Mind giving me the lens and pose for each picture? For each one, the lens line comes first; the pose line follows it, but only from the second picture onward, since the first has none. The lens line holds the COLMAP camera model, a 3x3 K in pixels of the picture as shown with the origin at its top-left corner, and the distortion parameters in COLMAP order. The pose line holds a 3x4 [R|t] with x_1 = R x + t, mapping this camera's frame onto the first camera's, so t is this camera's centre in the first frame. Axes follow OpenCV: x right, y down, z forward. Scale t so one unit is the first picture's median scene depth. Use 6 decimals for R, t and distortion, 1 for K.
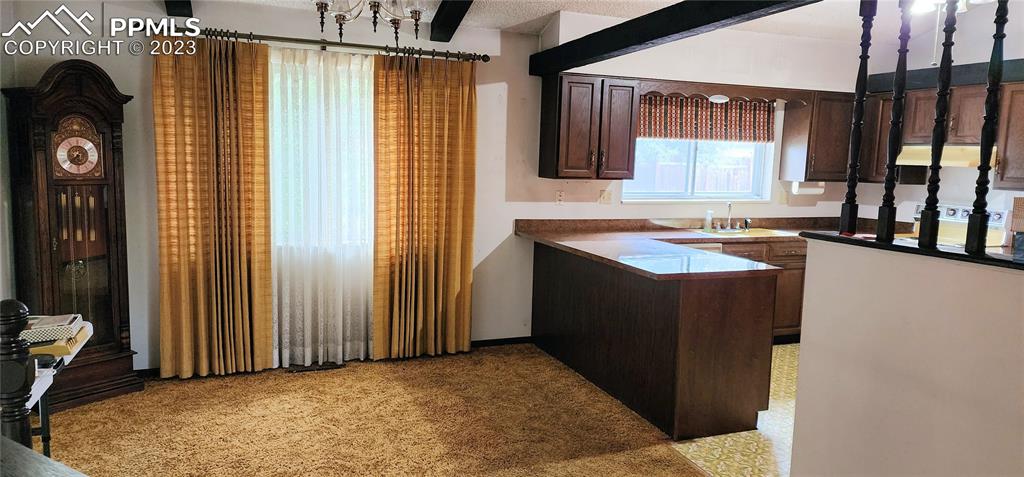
lens RADIAL K [[676.0, 0, 516.0], [0, 676.0, 237.5], [0, 0, 1]] dist [0.114801, -0.131541]
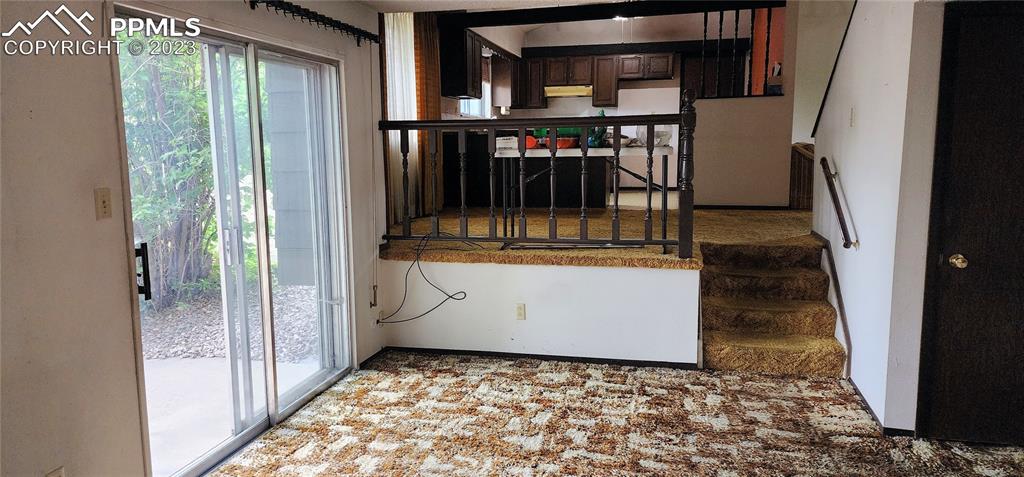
lens RADIAL K [[676.0, 0, 516.0], [0, 676.0, 237.5], [0, 0, 1]] dist [0.114801, -0.131541]
pose [[0.568446, -0.149882, 0.808952, -1.283895], [0.124656, 0.987604, 0.095388, 0.108280], [-0.813222, 0.046617, 0.580084, -0.010856]]
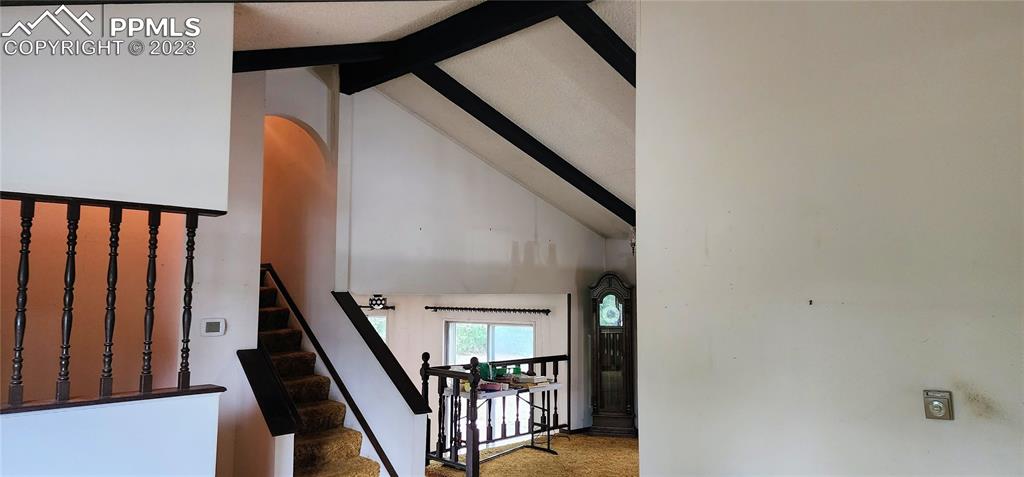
lens RADIAL K [[673.0, 0, 518.7], [0, 673.0, 228.2], [0, 0, 1]] dist [0.095389, -0.111571]
pose [[0.400739, -0.117064, -0.908683, 0.976311], [-0.098764, 0.980504, -0.169873, 0.003232], [0.910853, 0.157820, 0.381365, -0.084885]]
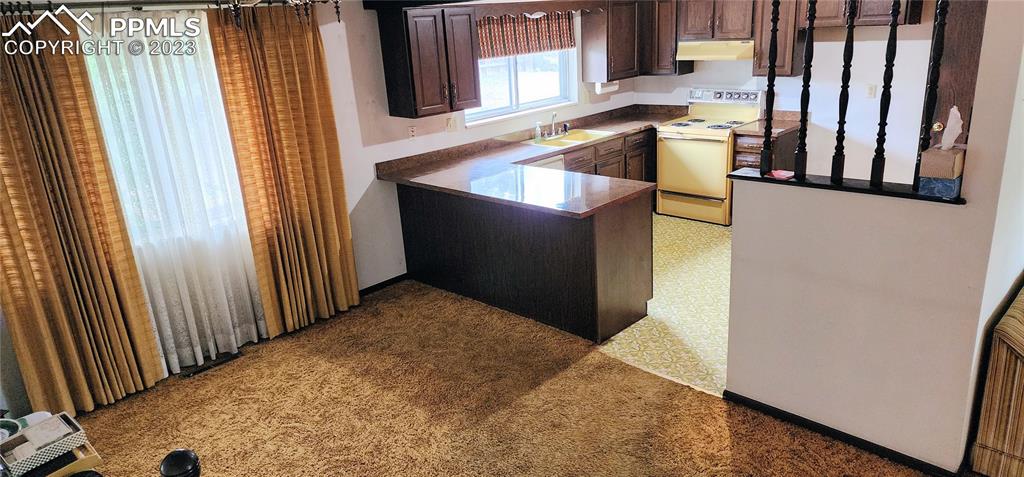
lens RADIAL K [[676.0, 0, 516.0], [0, 676.0, 237.5], [0, 0, 1]] dist [0.114801, -0.131541]
pose [[0.905390, -0.209529, 0.369277, -0.225772], [0.136489, 0.967216, 0.214160, -0.118233], [-0.402043, -0.143497, 0.904306, 0.014727]]
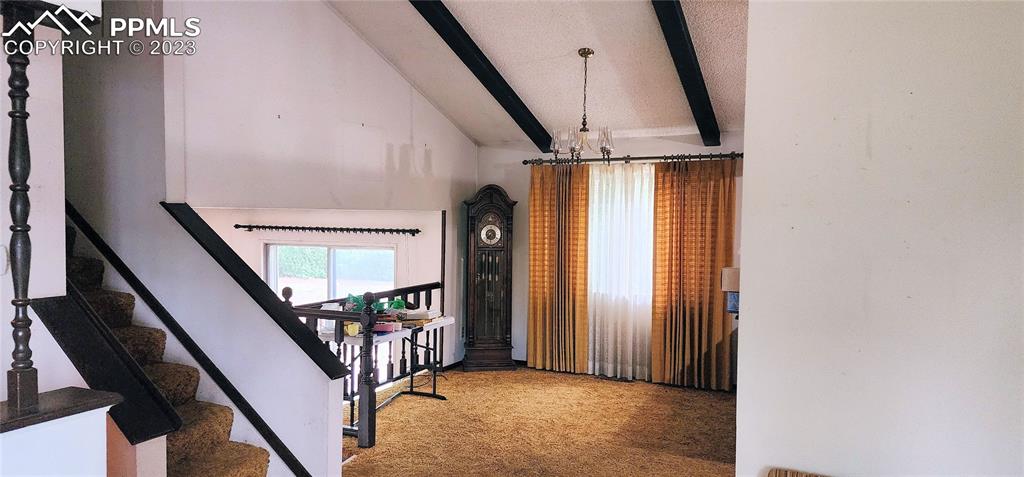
lens RADIAL K [[673.6, 0, 512.8], [0, 673.6, 238.3], [0, 0, 1]] dist [0.121820, -0.130629]
pose [[0.691712, 0.004703, -0.722158, 0.587568], [-0.075782, 0.994931, -0.066108, 0.005526], [0.718186, 0.100454, 0.688562, -0.166356]]
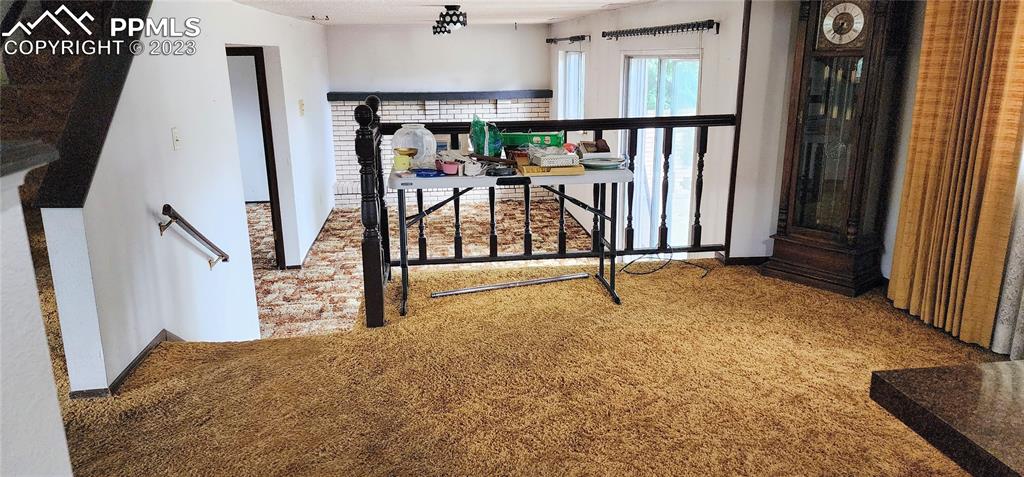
lens RADIAL K [[680.0, 0, 516.3], [0, 680.0, 234.5], [0, 0, 1]] dist [0.114441, -0.112701]
pose [[-0.239532, 0.224357, -0.944610, 0.336848], [-0.111247, 0.960183, 0.256266, -0.031346], [0.964494, 0.166469, -0.205036, 0.670250]]
